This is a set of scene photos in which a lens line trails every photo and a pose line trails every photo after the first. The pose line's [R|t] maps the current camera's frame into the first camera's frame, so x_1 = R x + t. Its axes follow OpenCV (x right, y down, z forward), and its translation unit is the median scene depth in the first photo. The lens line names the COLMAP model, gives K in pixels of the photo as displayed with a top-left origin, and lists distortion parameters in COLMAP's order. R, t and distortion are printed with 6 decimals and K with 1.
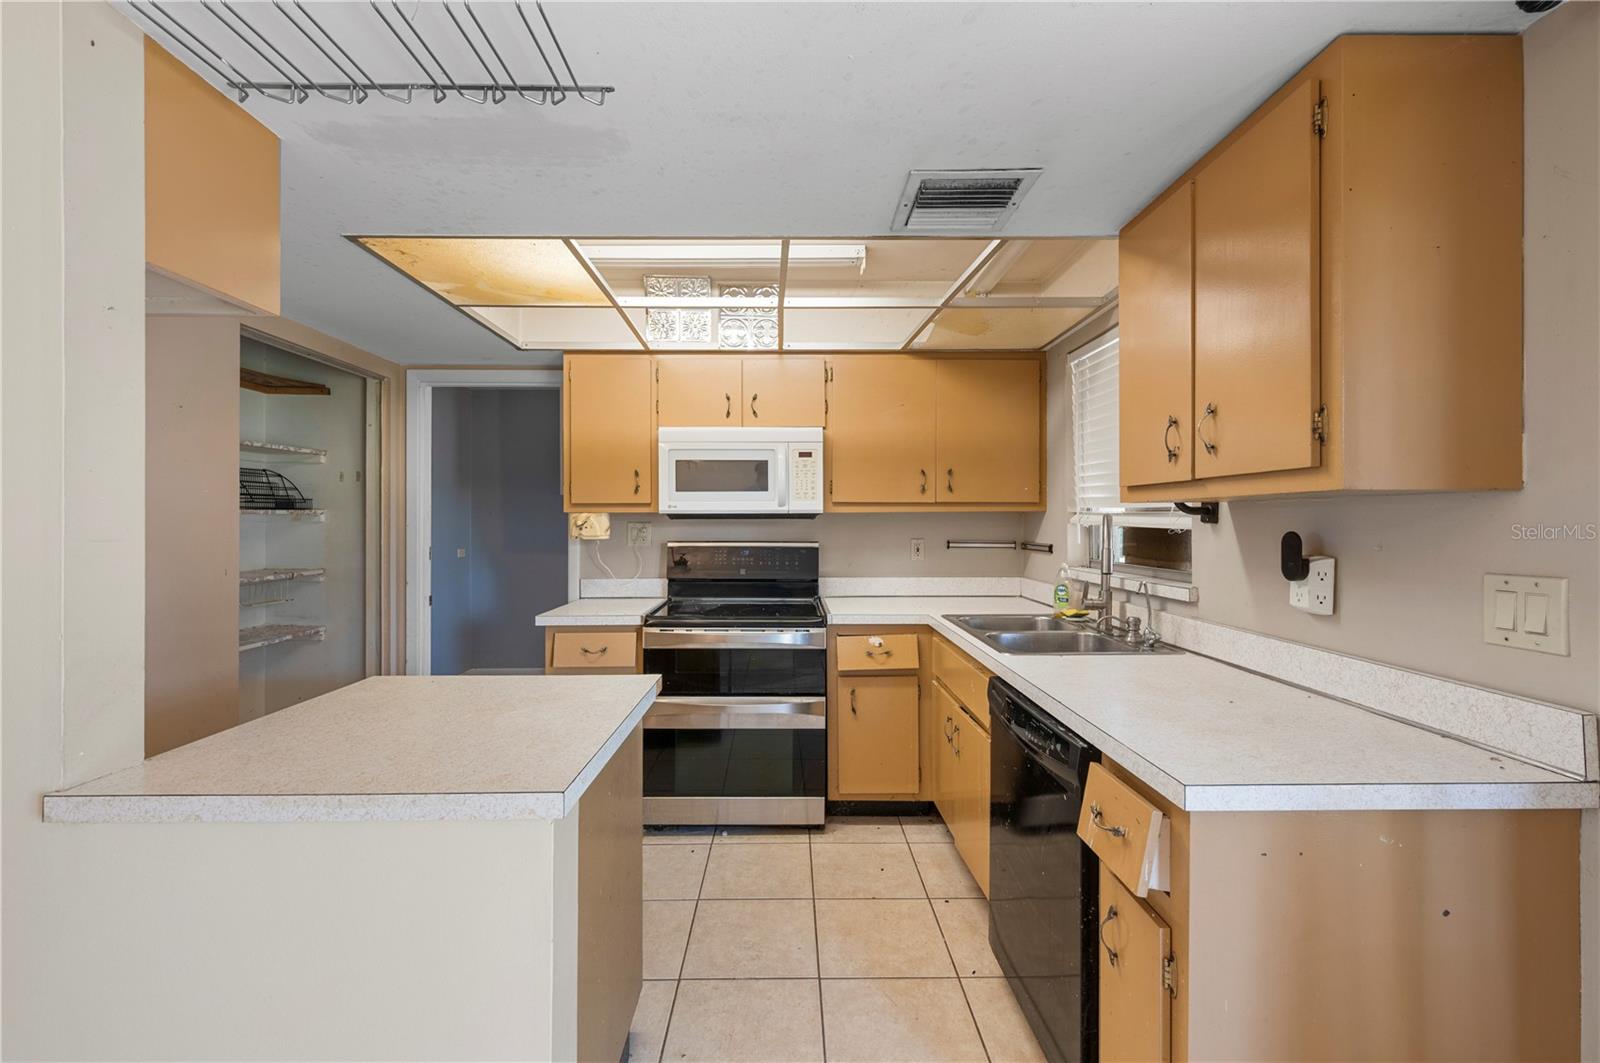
lens RADIAL K [[655.9, 0, 797.6], [0, 655.9, 524.9], [0, 0, 1]] dist [-0.001279, -0.000170]
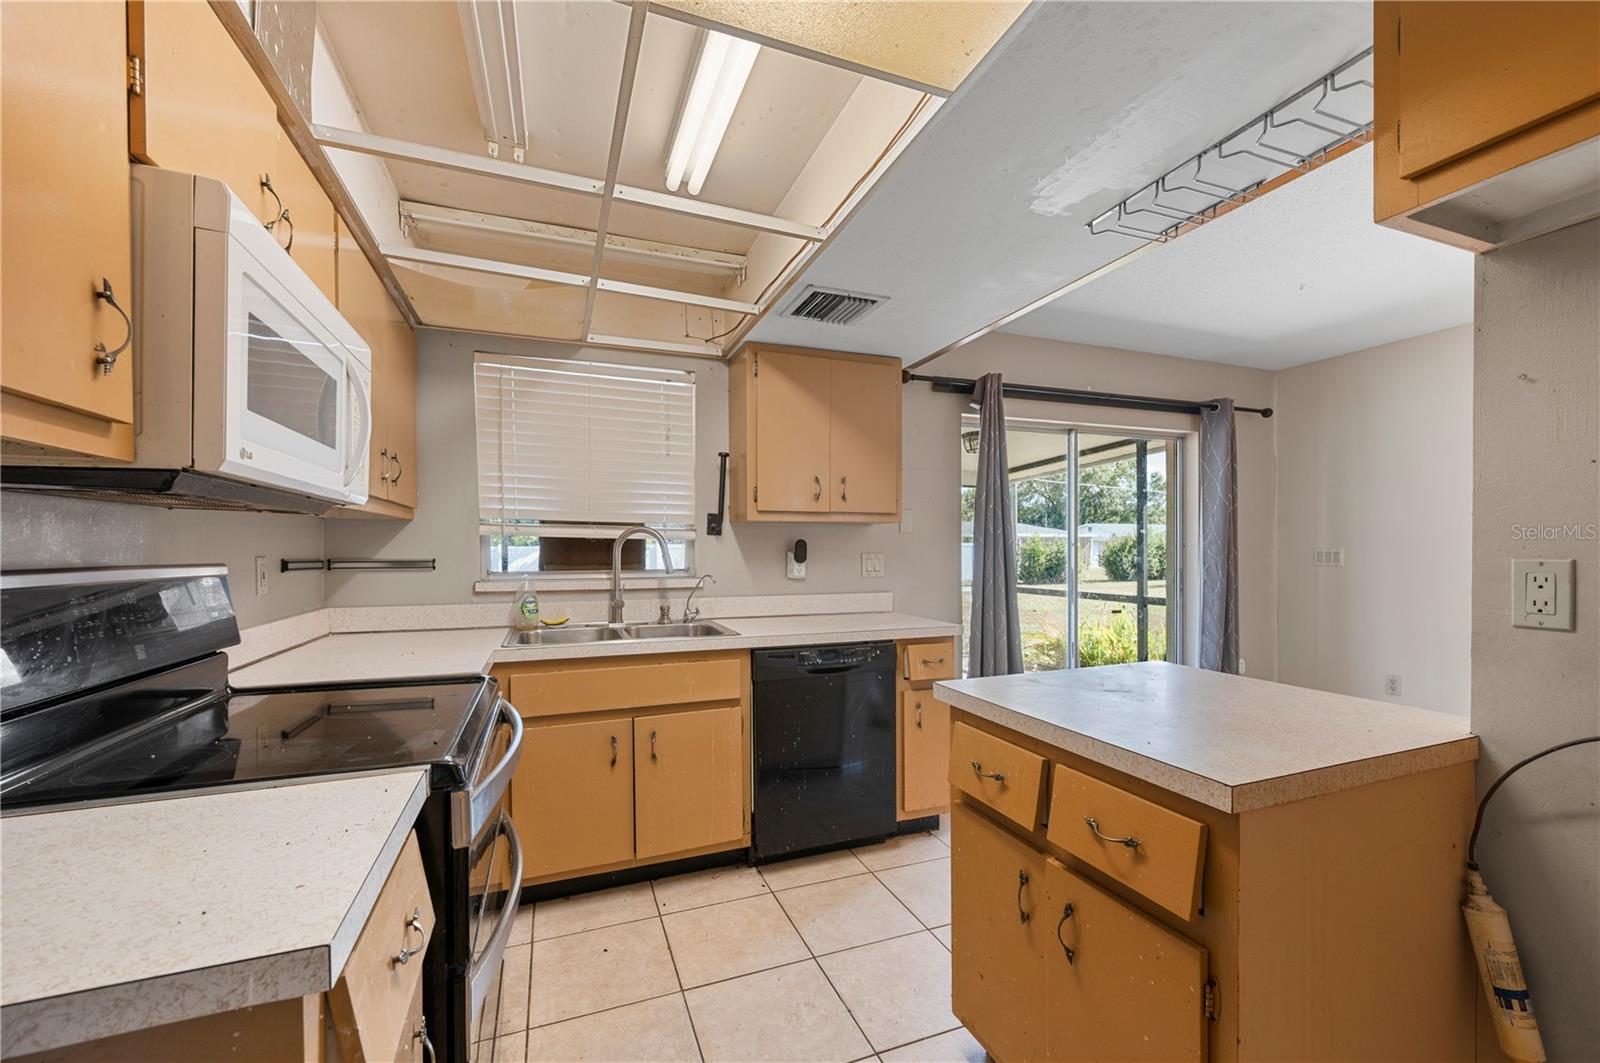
lens RADIAL K [[639.8, 0, 799.1], [0, 639.8, 554.2], [0, 0, 1]] dist [-0.000840, -0.000125]
pose [[-0.347961, -0.000158, 0.937509, -1.146261], [0.009539, 0.999948, 0.003709, 0.051201], [-0.937461, 0.010233, -0.347941, 1.709443]]
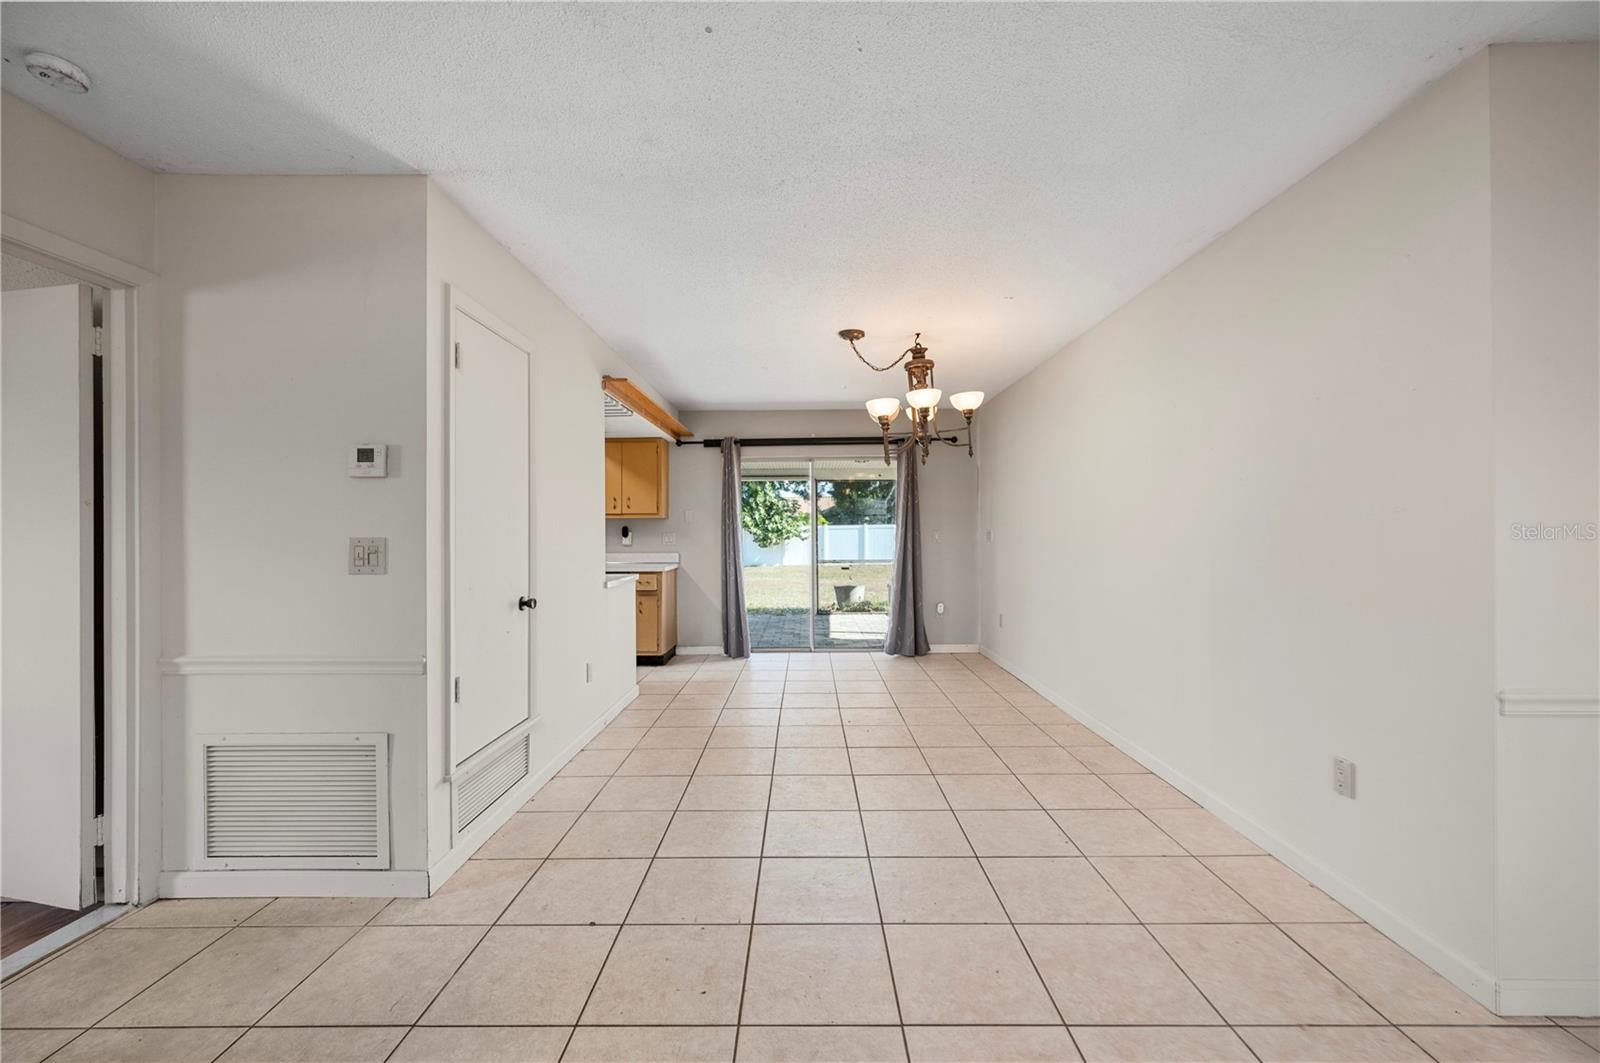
lens RADIAL K [[630.8, 0, 800.0], [0, 630.8, 531.5], [0, 0, 1]] dist [0.000177, 0.000118]
pose [[0.022524, 0.000396, 0.999746, -3.361453], [0.007349, 0.999973, -0.000562, 0.057798], [-0.999719, 0.007360, 0.022520, -0.242359]]
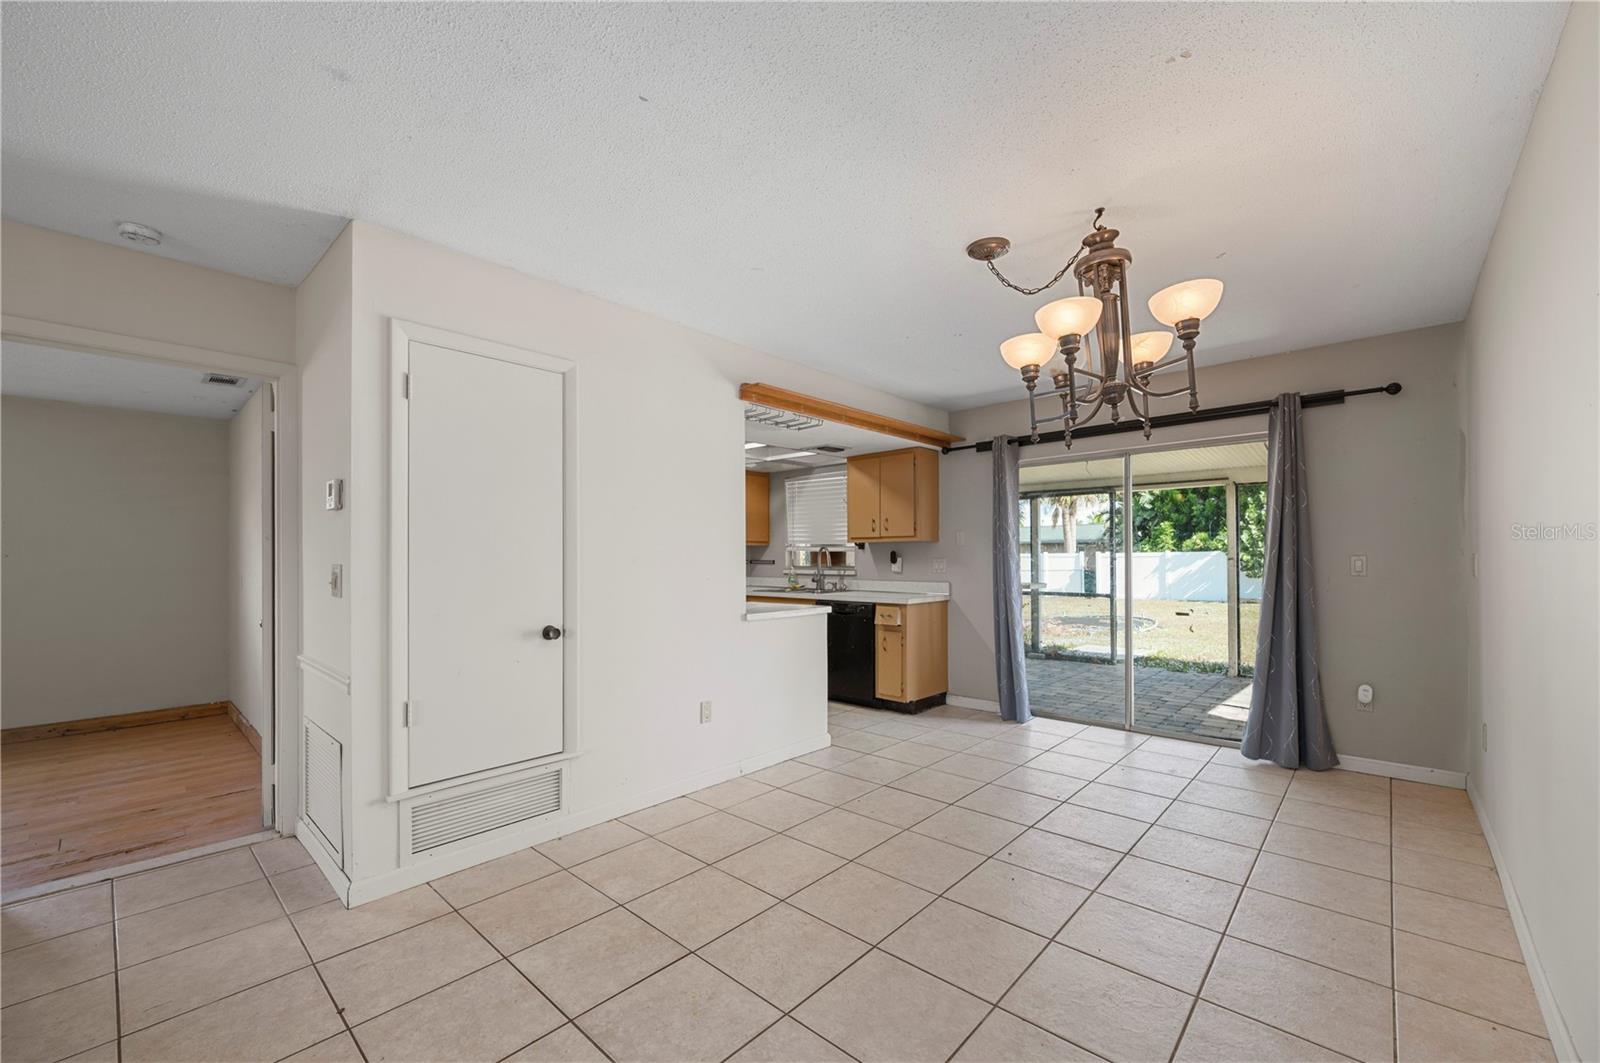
lens RADIAL K [[639.8, 0, 799.1], [0, 639.8, 554.2], [0, 0, 1]] dist [-0.000840, -0.000125]
pose [[0.685478, 0.002465, 0.728089, -2.347214], [0.006805, 0.999929, -0.009792, 0.063024], [-0.728062, 0.011667, 0.685412, -1.163782]]
